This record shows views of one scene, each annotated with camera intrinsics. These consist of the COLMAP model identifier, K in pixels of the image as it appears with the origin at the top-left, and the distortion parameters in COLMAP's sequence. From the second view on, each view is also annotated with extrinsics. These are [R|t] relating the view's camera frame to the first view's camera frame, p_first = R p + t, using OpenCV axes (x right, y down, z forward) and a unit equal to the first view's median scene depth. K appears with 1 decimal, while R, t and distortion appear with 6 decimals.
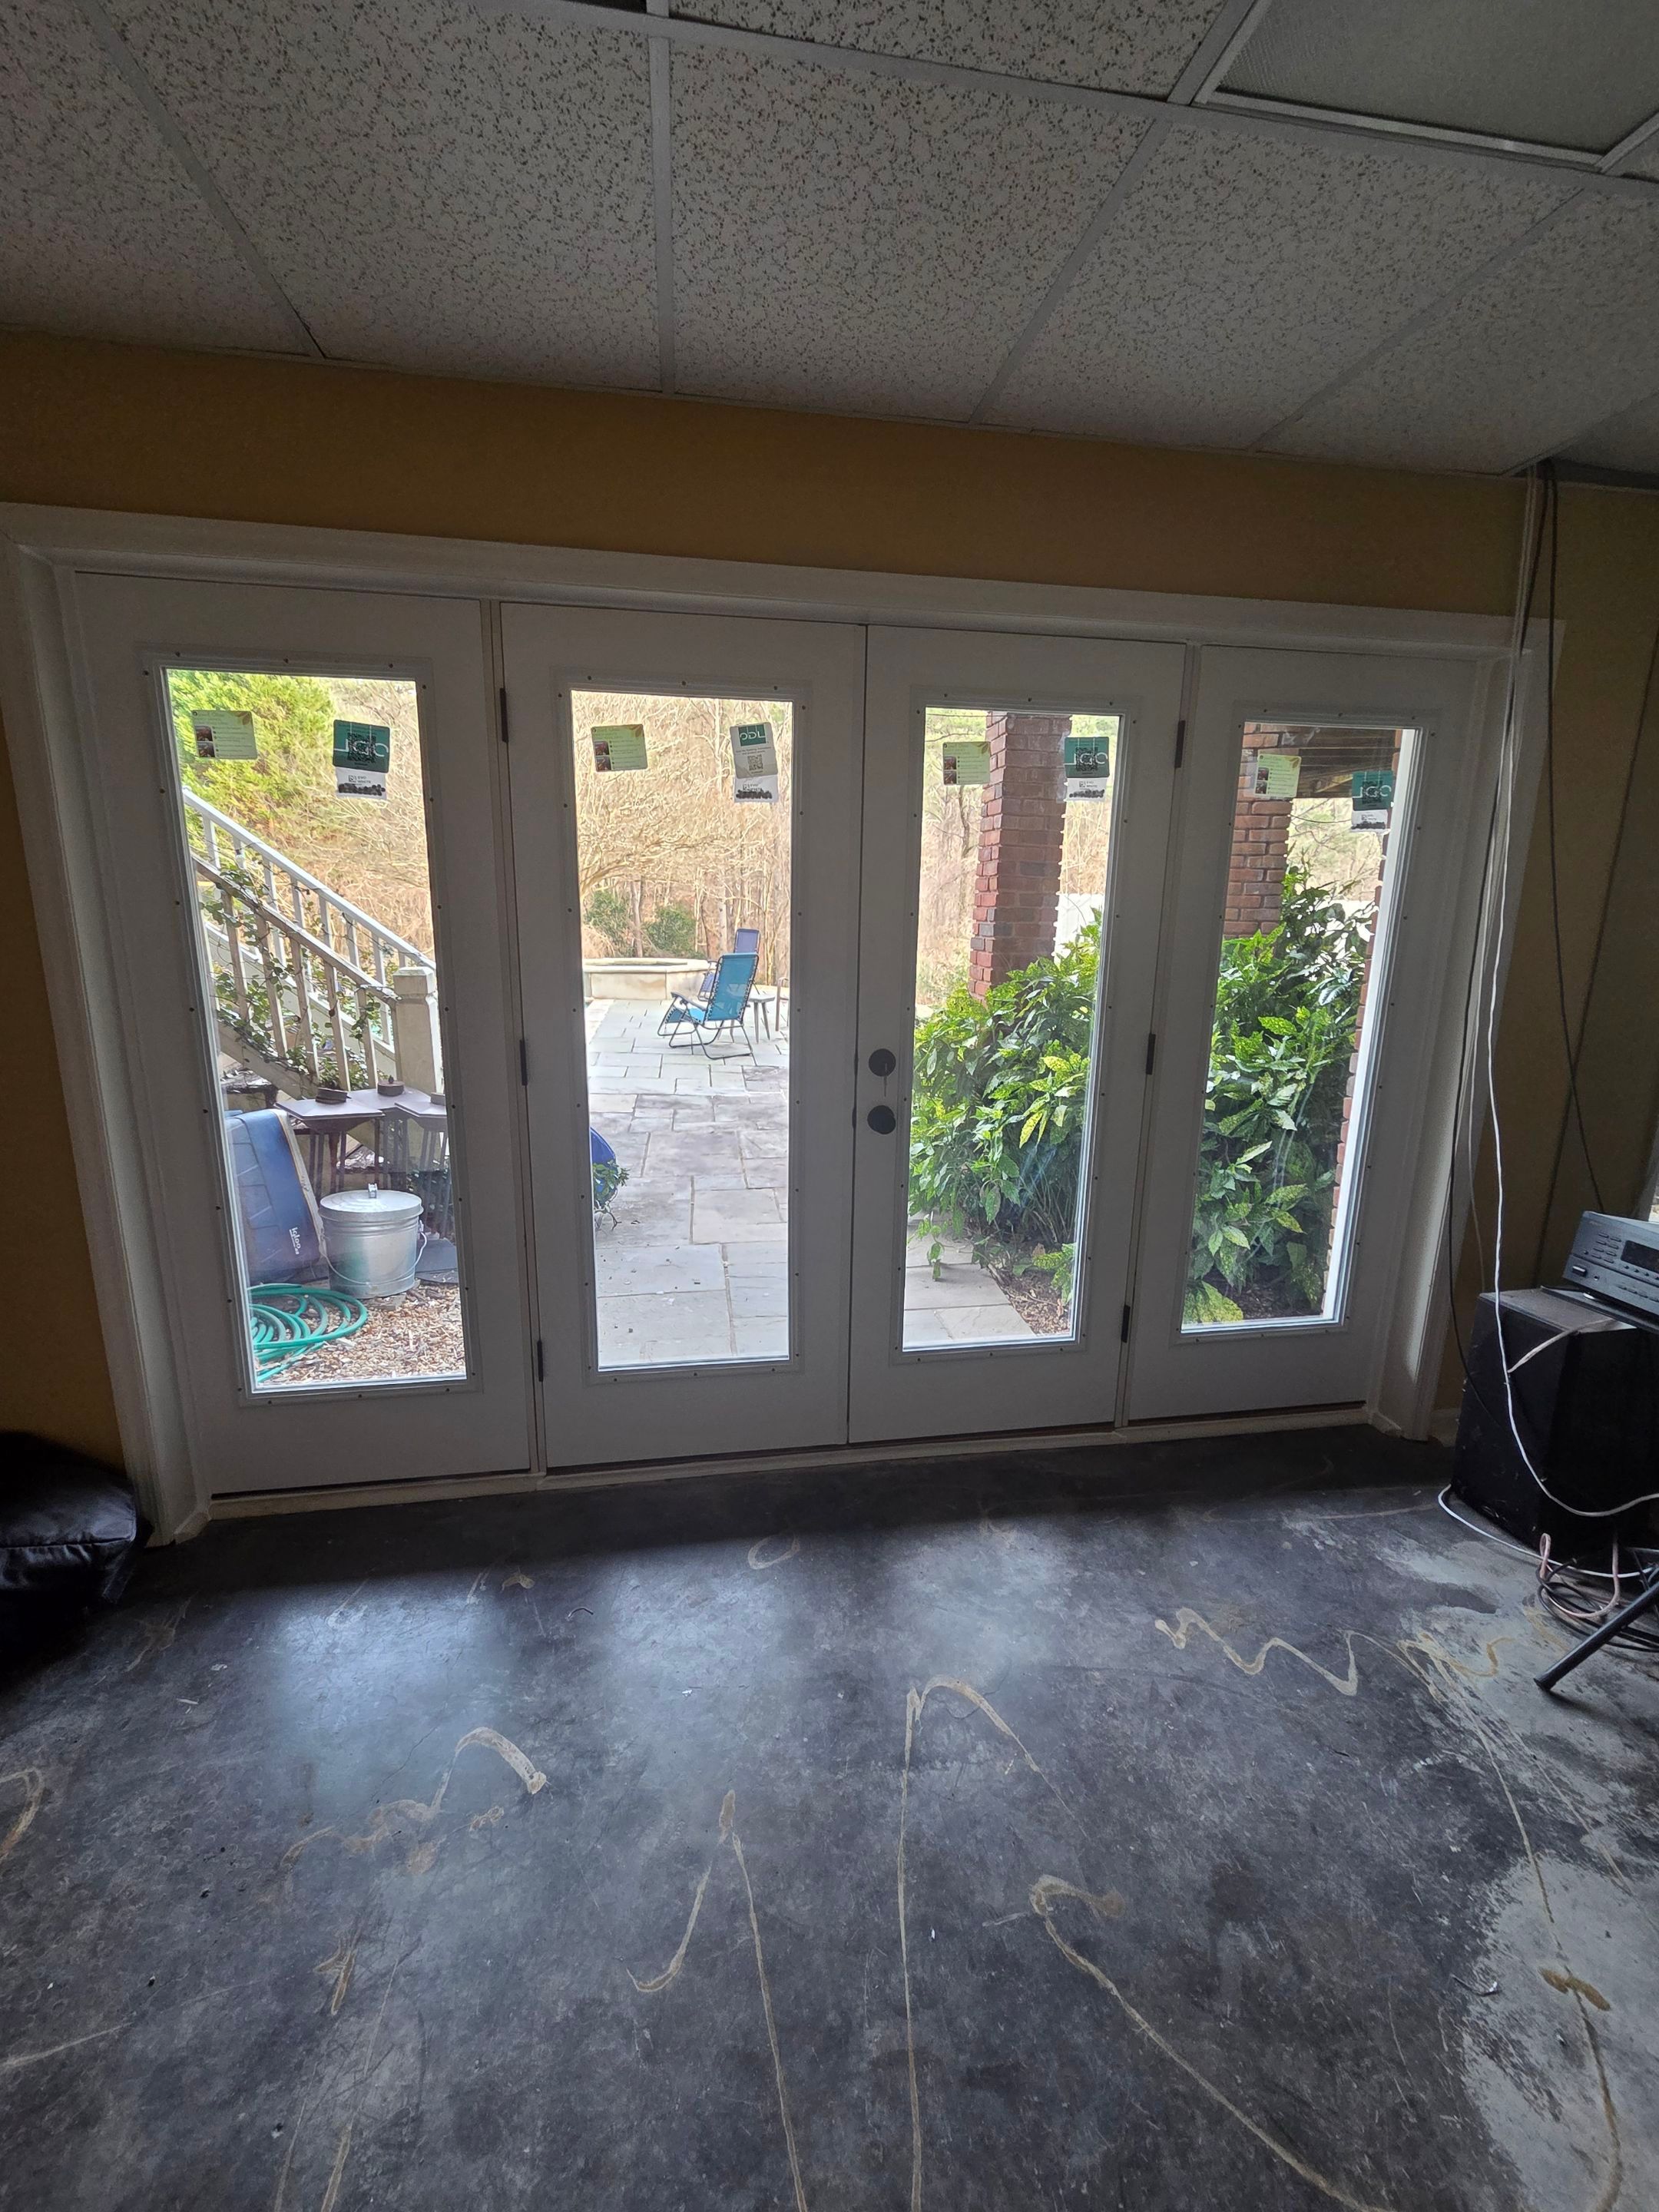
lens RADIAL K [[902.0, 0, 853.1], [0, 902.0, 1099.1], [0, 0, 1]] dist [0.003350, -0.000927]
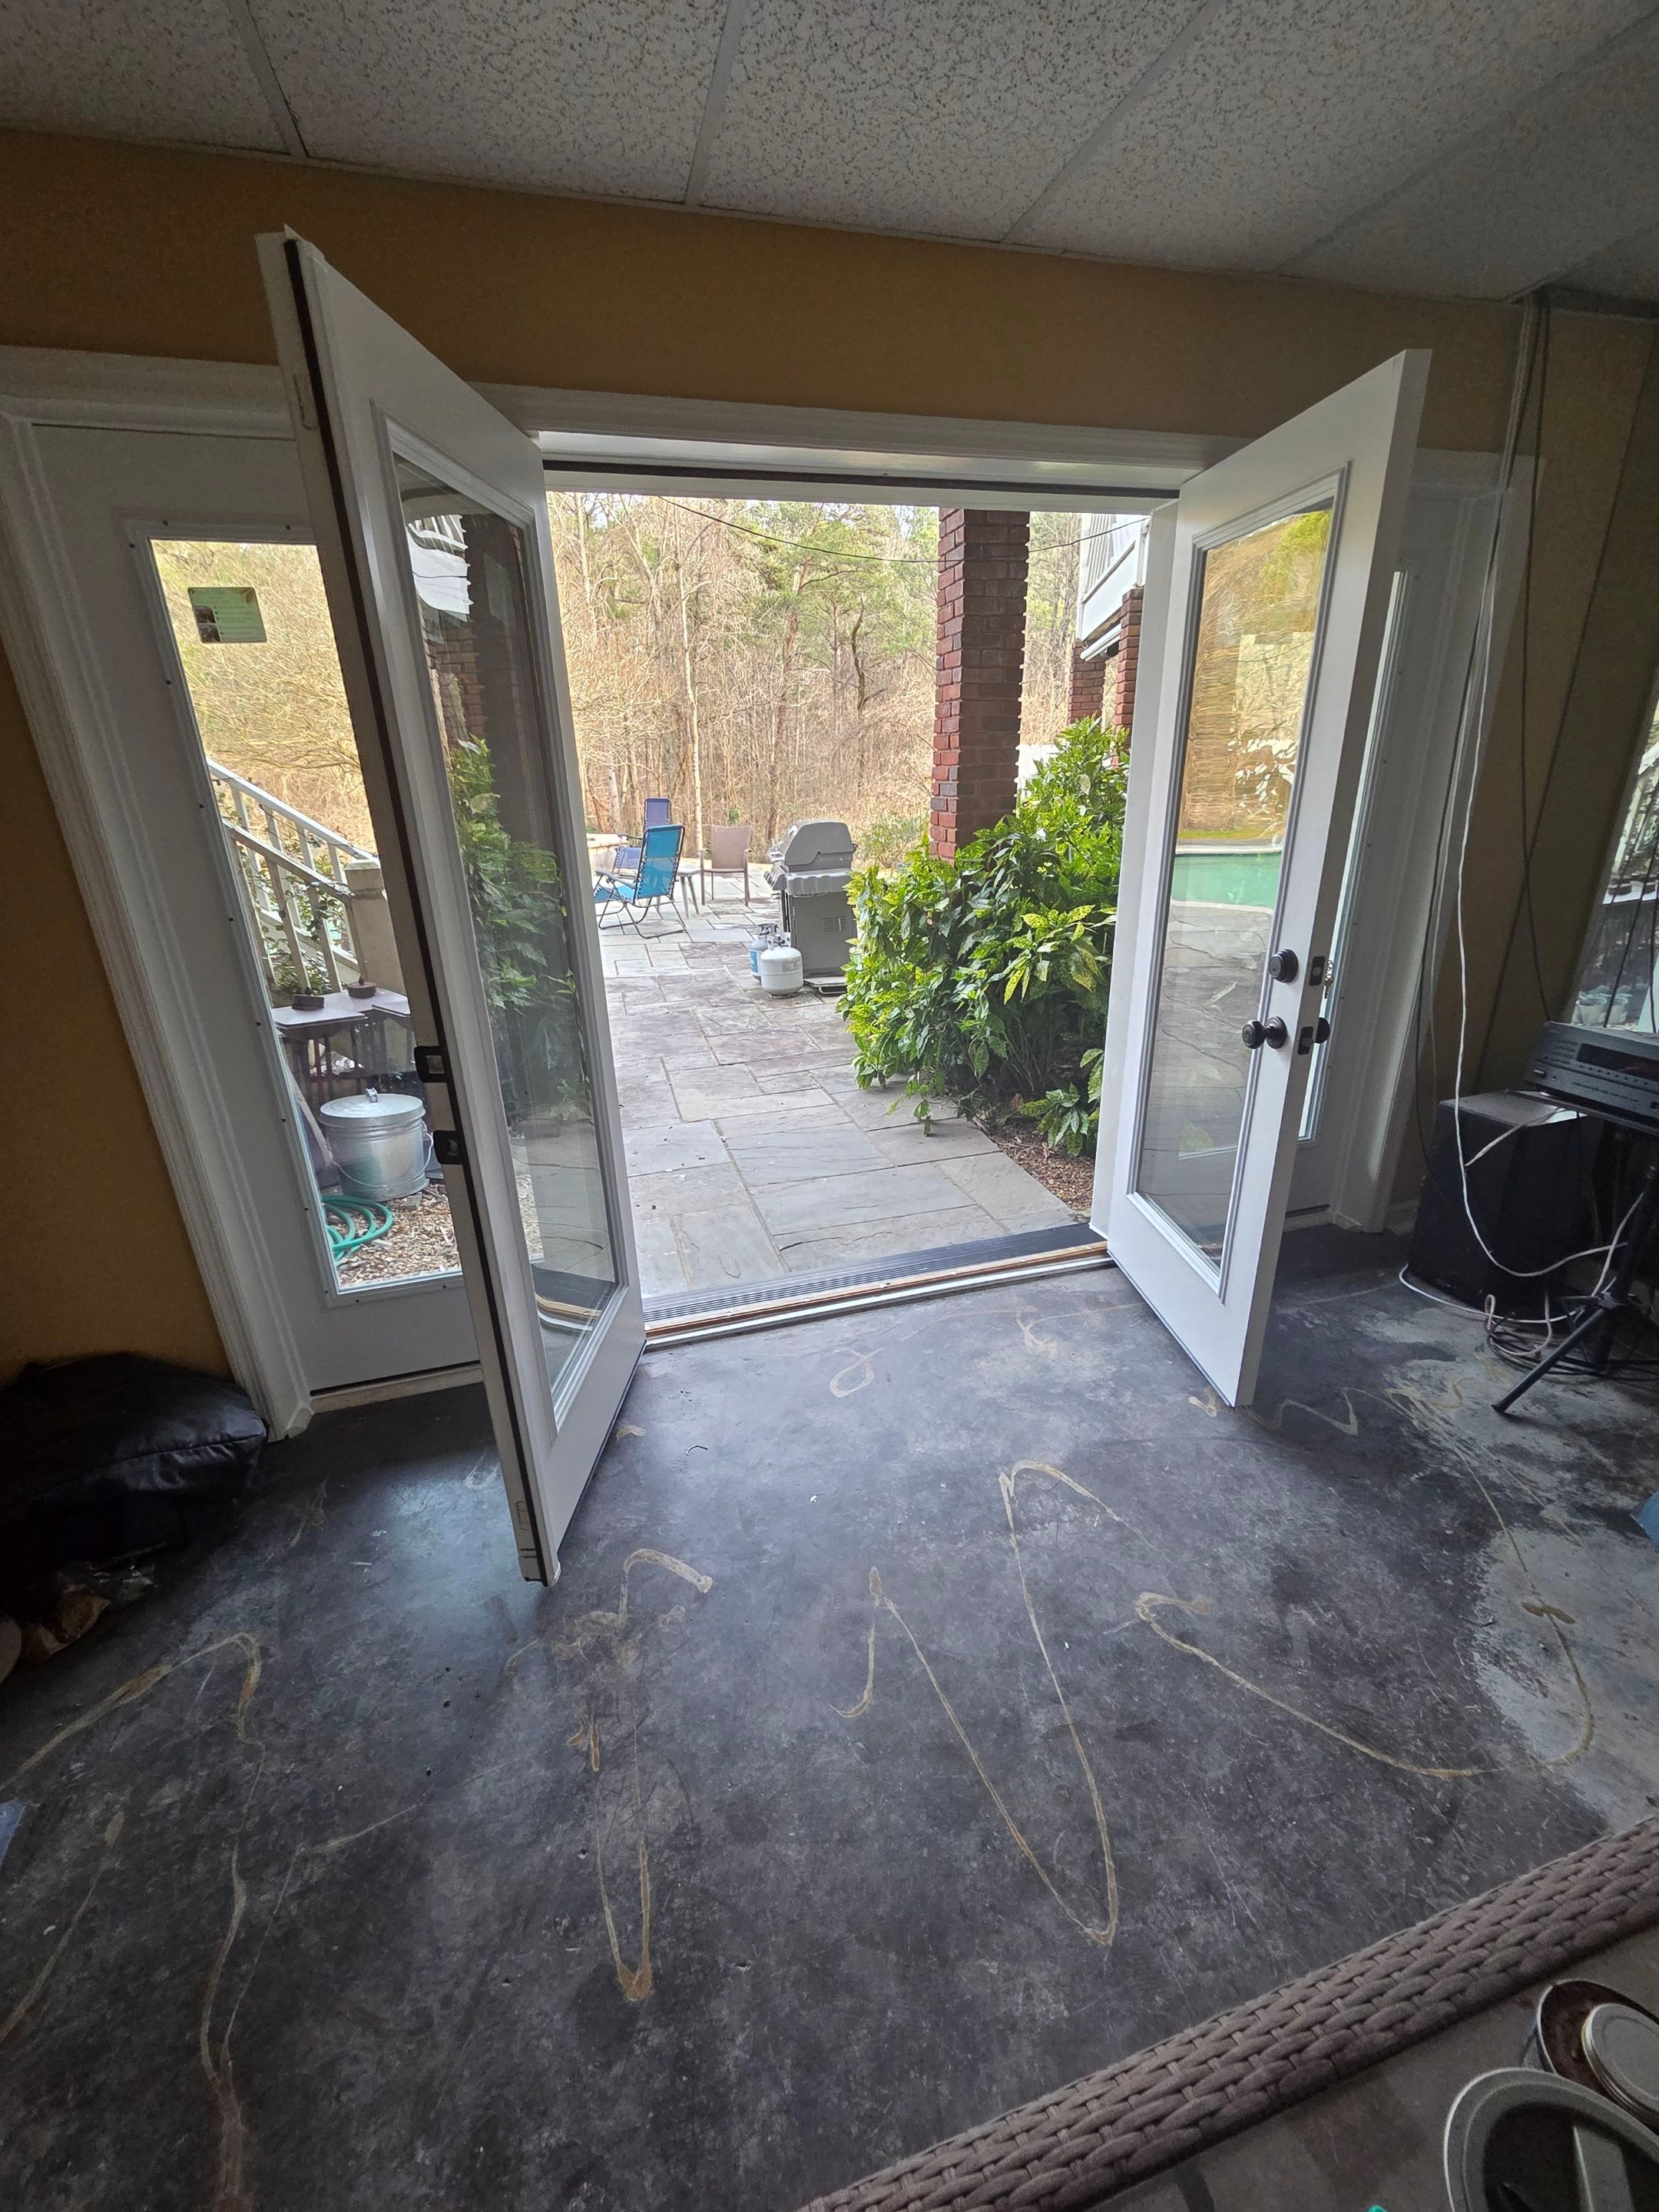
lens RADIAL K [[902.0, 0, 844.1], [0, 902.0, 1104.5], [0, 0, 1]] dist [0.003350, -0.000927]
pose [[0.991941, -0.082368, 0.096273, -0.211144], [0.067081, 0.986033, 0.152446, -0.007512], [-0.107485, -0.144760, 0.983612, -0.054638]]
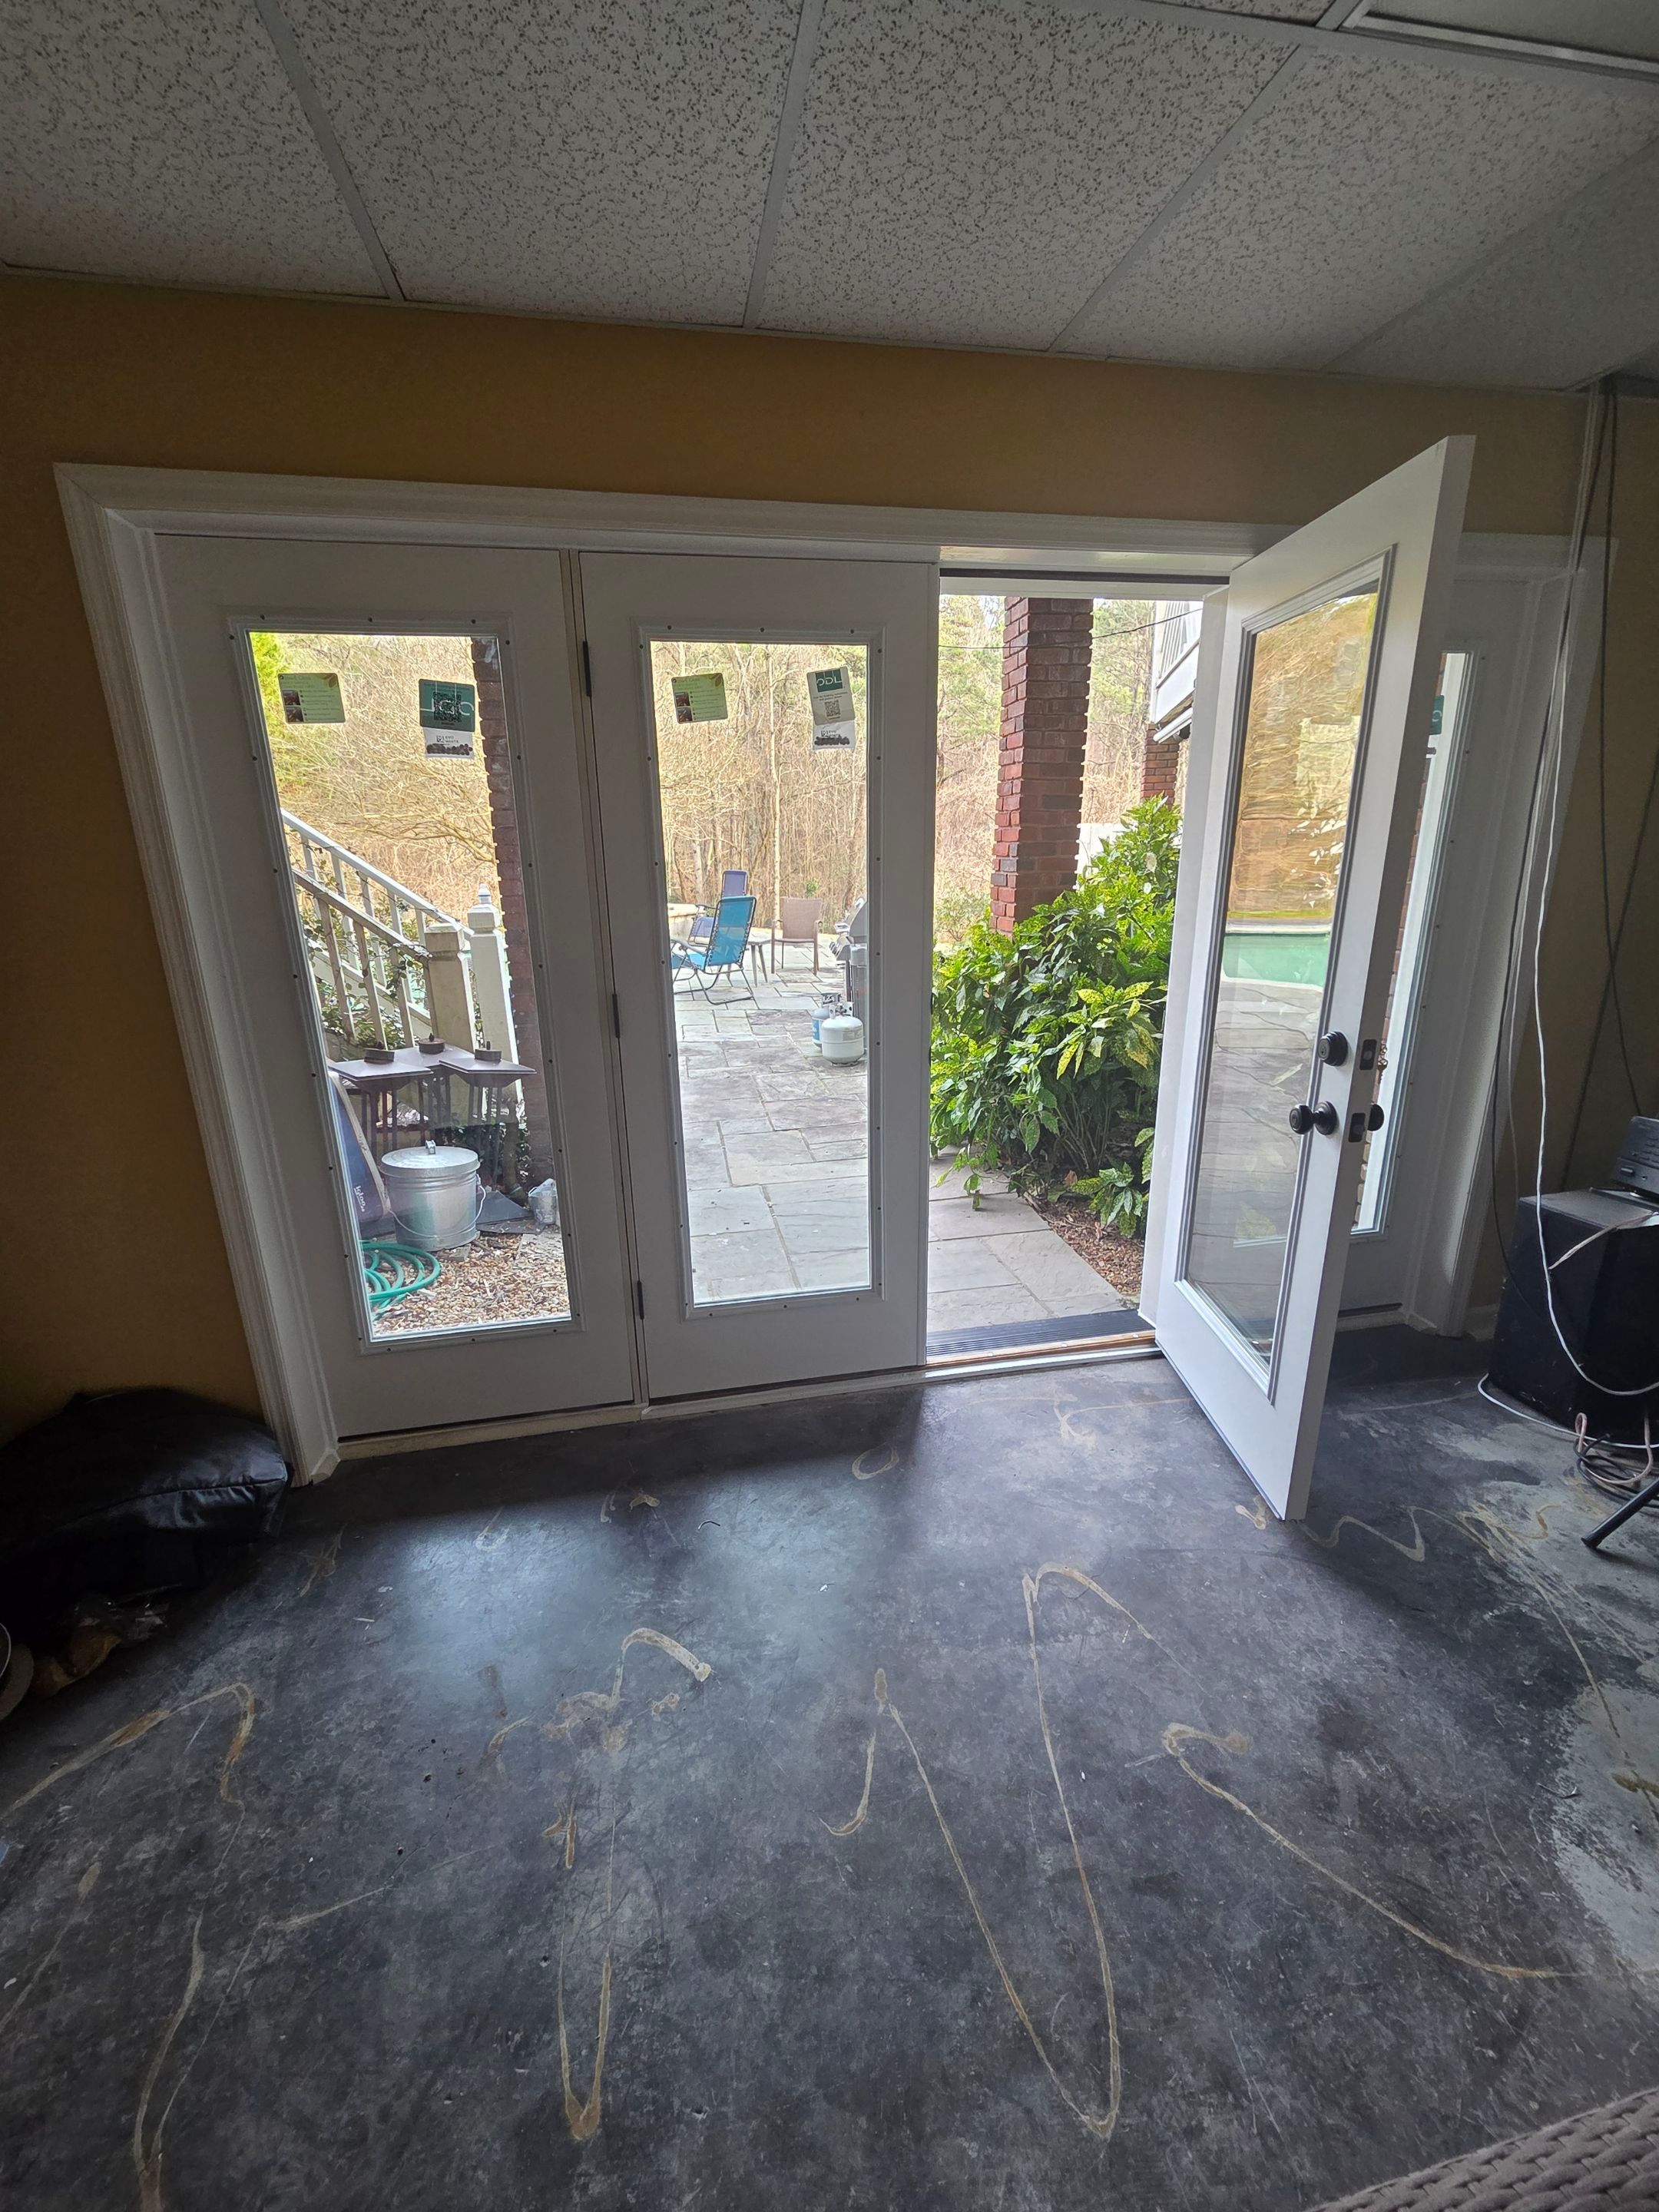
lens RADIAL K [[902.0, 0, 842.6], [0, 902.0, 1103.9], [0, 0, 1]] dist [0.003350, -0.000927]
pose [[0.998957, -0.041105, 0.019859, -0.155891], [0.039572, 0.996601, 0.072248, -0.004591], [-0.022761, -0.071387, 0.997189, -0.045898]]
